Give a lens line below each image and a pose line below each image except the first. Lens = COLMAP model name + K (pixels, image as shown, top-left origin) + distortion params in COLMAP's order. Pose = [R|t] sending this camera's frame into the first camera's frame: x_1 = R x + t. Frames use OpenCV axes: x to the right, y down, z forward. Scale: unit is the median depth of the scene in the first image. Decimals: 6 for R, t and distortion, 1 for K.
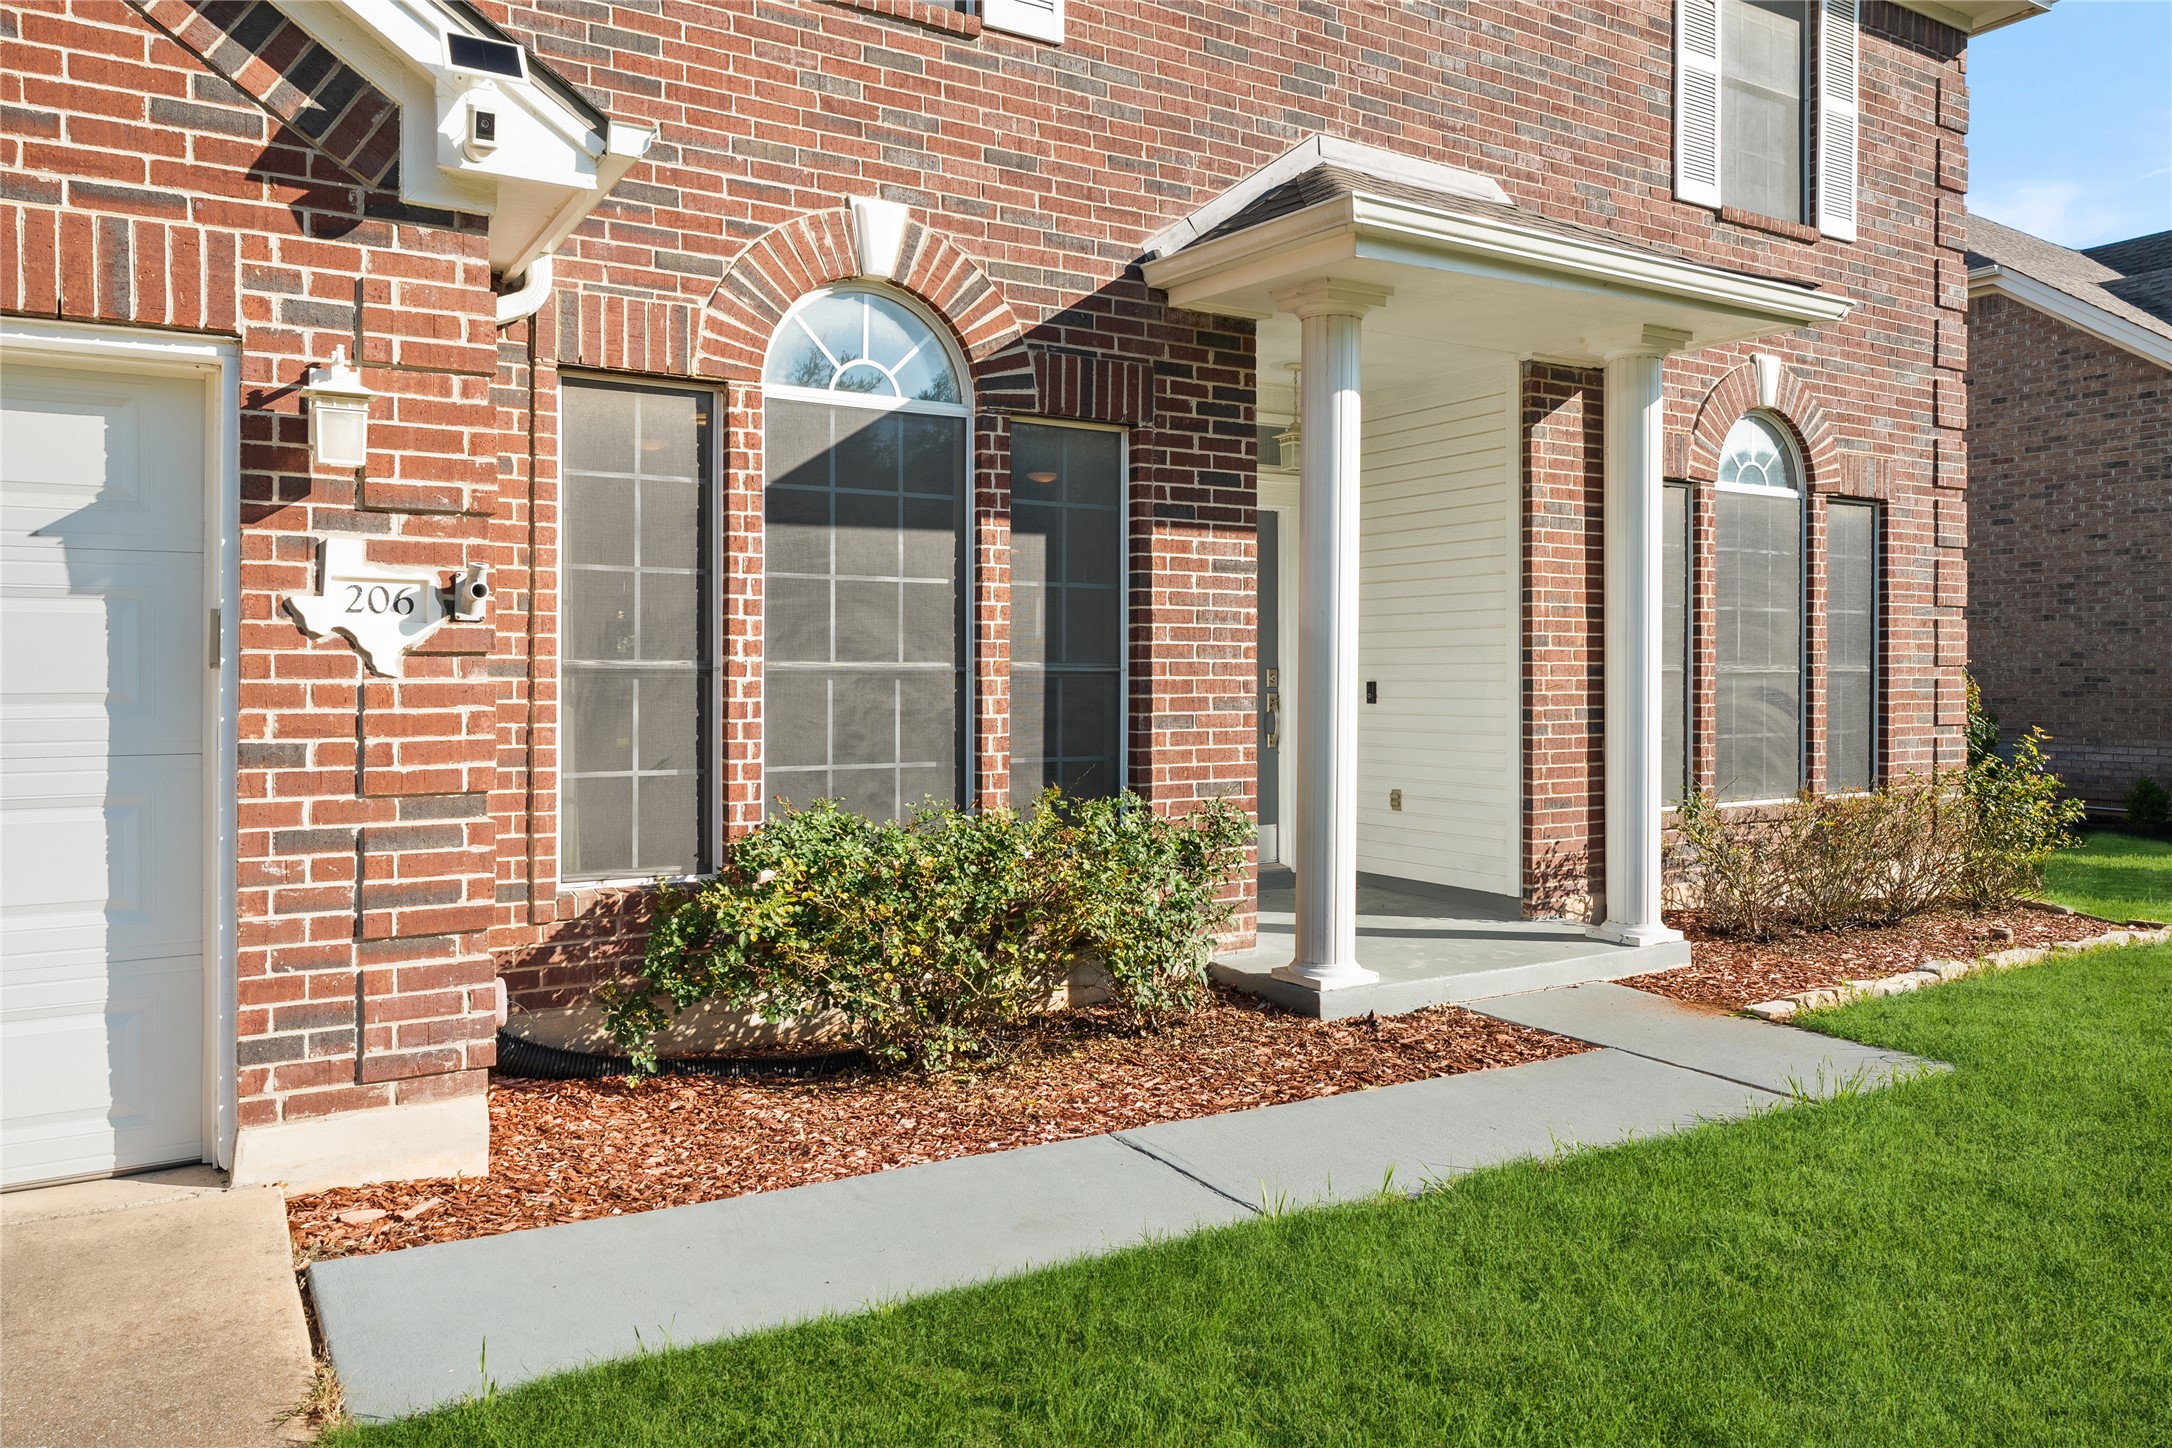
lens RADIAL K [[1530.9, 0, 1085.0], [0, 1530.9, 689.2], [0, 0, 1]] dist [0.000072, -0.003267]
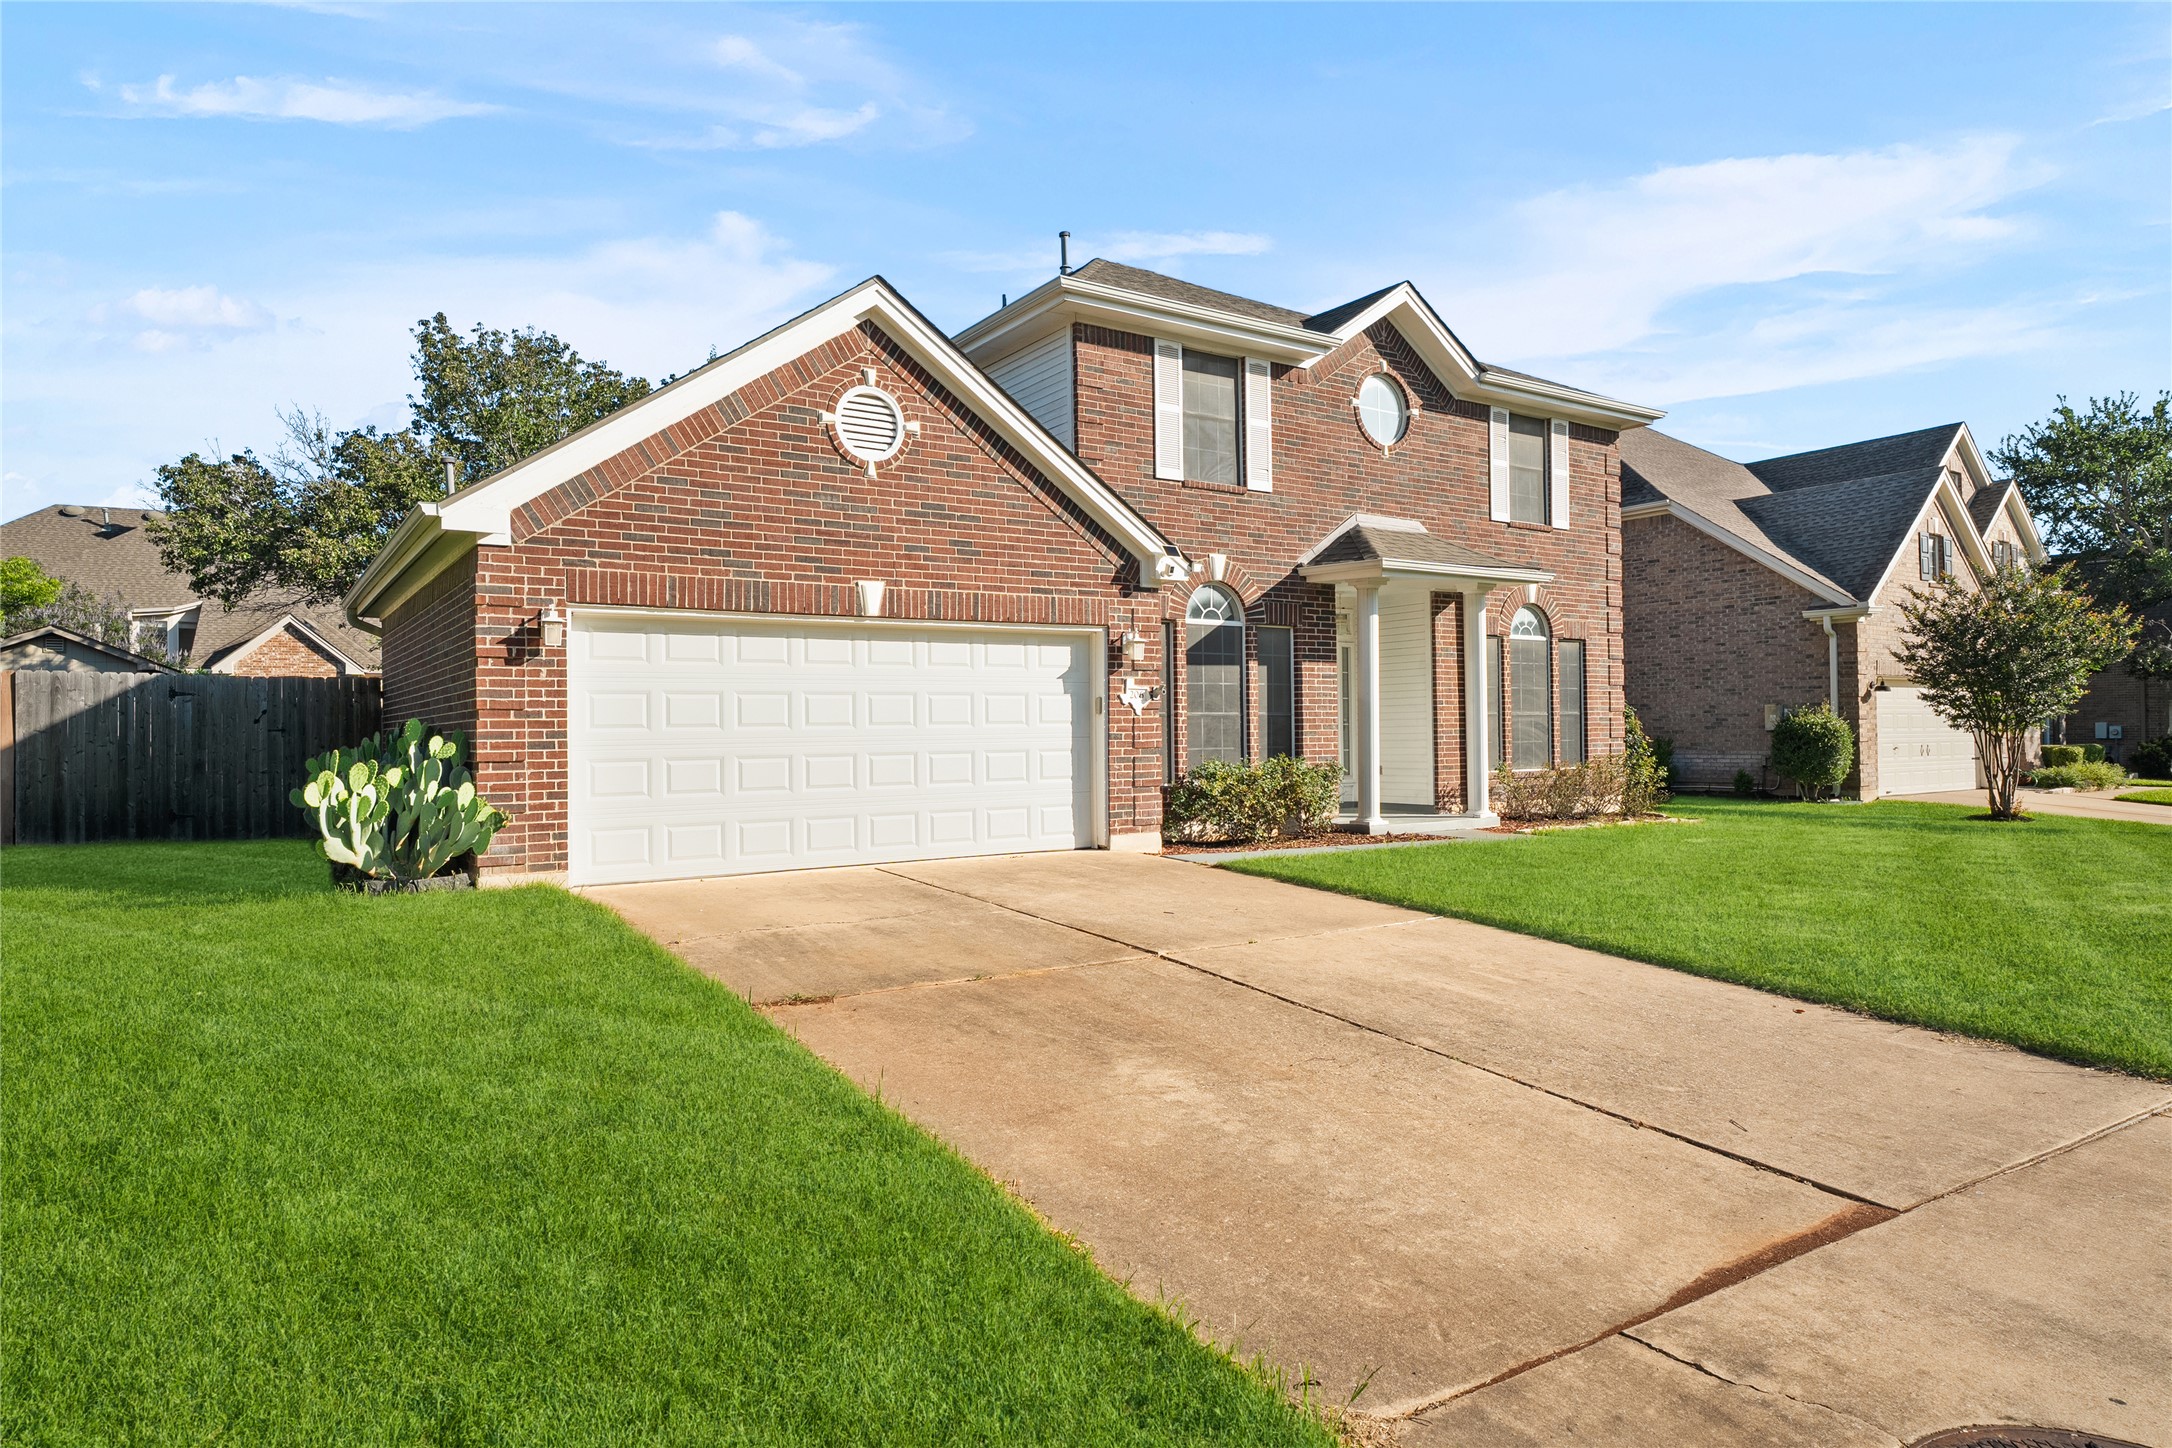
lens RADIAL K [[1303.3, 0, 1086.0], [0, 1303.3, 724.0], [0, 0, 1]] dist [0.000454, 0.000115]
pose [[0.998969, -0.011686, 0.043877, -0.445833], [0.012478, 0.999763, -0.017831, 0.041045], [-0.043659, 0.018360, 0.998878, -1.312236]]
